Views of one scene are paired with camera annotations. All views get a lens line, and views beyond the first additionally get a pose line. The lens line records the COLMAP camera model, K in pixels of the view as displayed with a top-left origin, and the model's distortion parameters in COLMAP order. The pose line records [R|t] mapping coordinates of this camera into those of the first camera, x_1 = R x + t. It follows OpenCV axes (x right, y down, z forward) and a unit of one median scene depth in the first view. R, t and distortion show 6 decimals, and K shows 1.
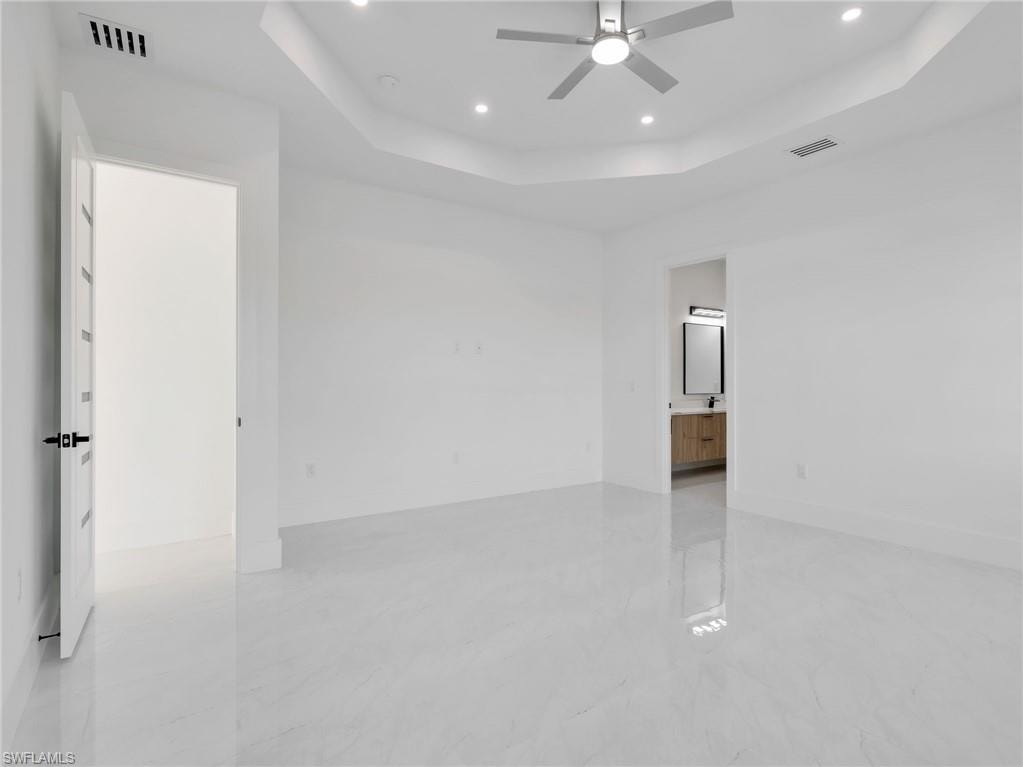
lens RADIAL K [[539.5, 0, 514.5], [0, 539.5, 378.8], [0, 0, 1]] dist [-0.000261, 0.001279]
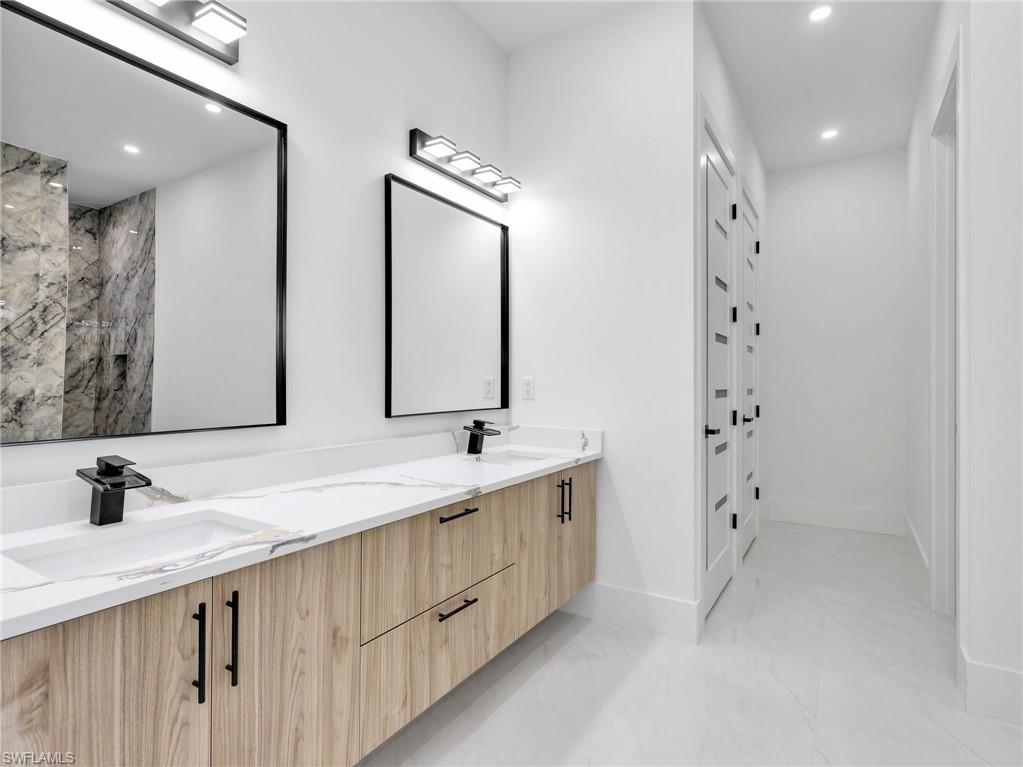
lens RADIAL K [[539.5, 0, 514.5], [0, 539.5, 378.8], [0, 0, 1]] dist [-0.000261, 0.001279]
pose [[0.919420, 0.001144, 0.393275, 0.260797], [-0.004553, 0.999960, 0.007735, 0.004069], [-0.393250, -0.008902, 0.919388, 0.696103]]
